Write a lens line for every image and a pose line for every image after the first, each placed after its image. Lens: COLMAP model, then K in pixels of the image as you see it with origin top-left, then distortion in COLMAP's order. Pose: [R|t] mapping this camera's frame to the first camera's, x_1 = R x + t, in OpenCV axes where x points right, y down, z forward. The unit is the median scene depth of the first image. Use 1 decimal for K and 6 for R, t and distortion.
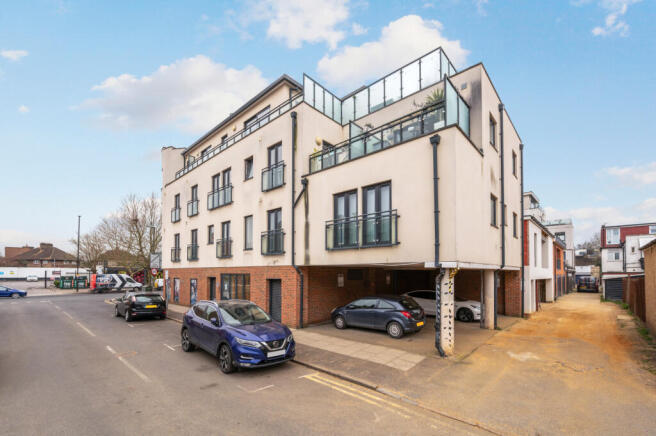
lens RADIAL K [[268.4, 0, 328.0], [0, 268.4, 218.0], [0, 0, 1]] dist [0.000288, -0.000087]
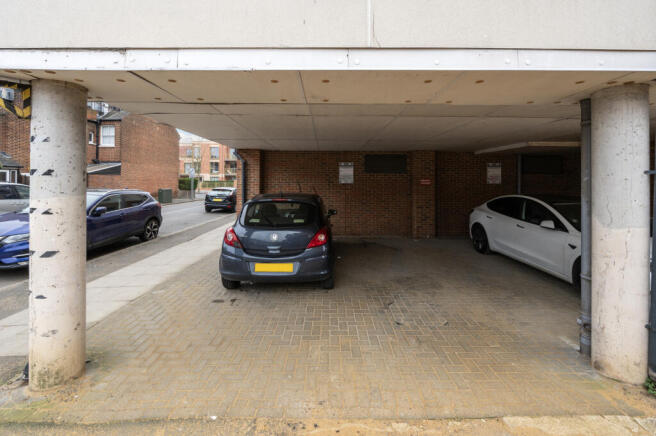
lens RADIAL K [[268.4, 0, 328.0], [0, 268.4, 218.0], [0, 0, 1]] dist [0.000288, -0.000087]
pose [[0.686225, 0.098675, -0.720666, 0.447411], [0.143989, 0.952723, 0.267556, 0.165973], [0.712996, -0.287371, 0.639574, 0.579909]]
